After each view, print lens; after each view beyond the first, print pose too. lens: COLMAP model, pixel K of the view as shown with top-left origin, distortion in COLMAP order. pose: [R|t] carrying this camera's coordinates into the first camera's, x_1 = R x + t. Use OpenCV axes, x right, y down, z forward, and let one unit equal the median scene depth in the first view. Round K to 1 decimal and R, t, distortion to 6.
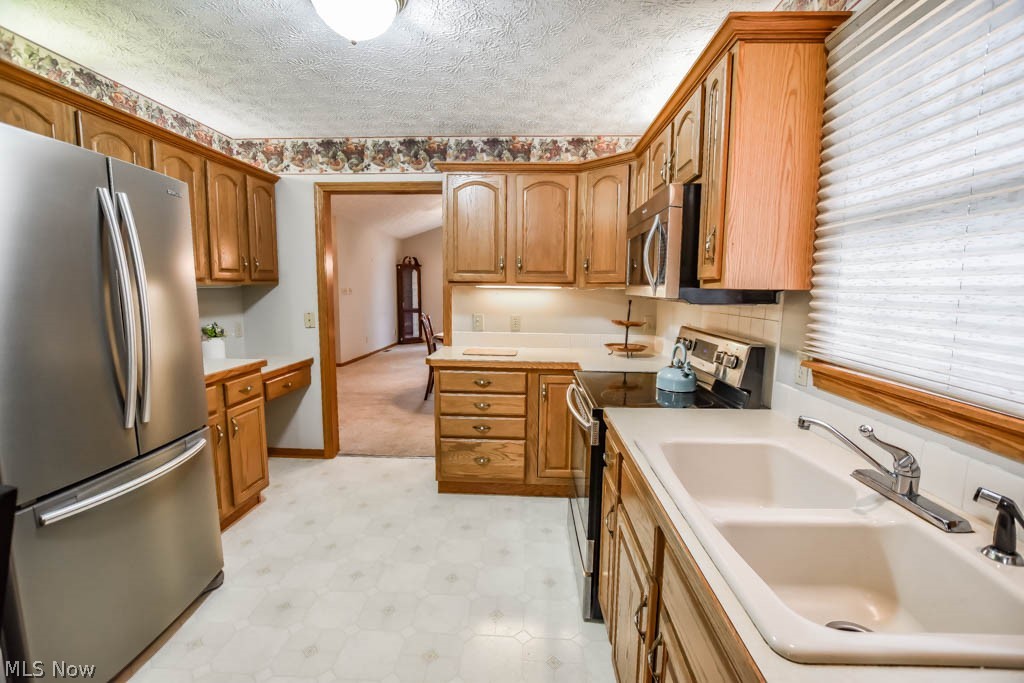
lens RADIAL K [[475.4, 0, 510.0], [0, 475.4, 346.1], [0, 0, 1]] dist [-0.033226, 0.002175]
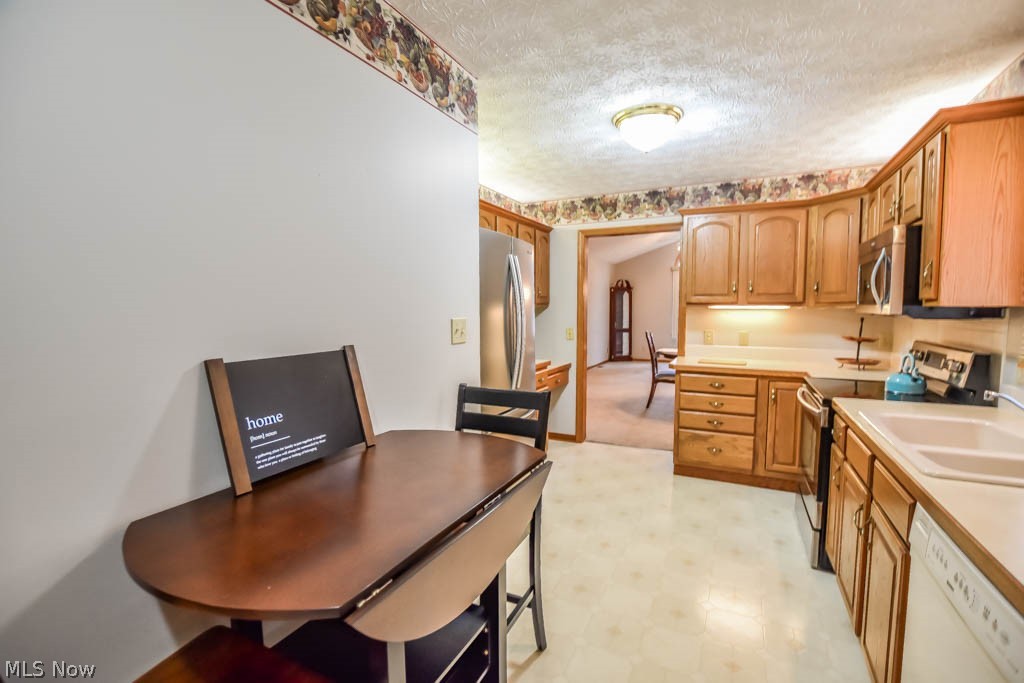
lens RADIAL K [[475.4, 0, 504.3], [0, 475.4, 345.6], [0, 0, 1]] dist [-0.033226, 0.002175]
pose [[0.913135, 0.019276, -0.407200, -0.064483], [-0.037832, 0.998578, -0.037567, 0.041086], [0.405897, 0.049709, 0.912566, -0.331440]]
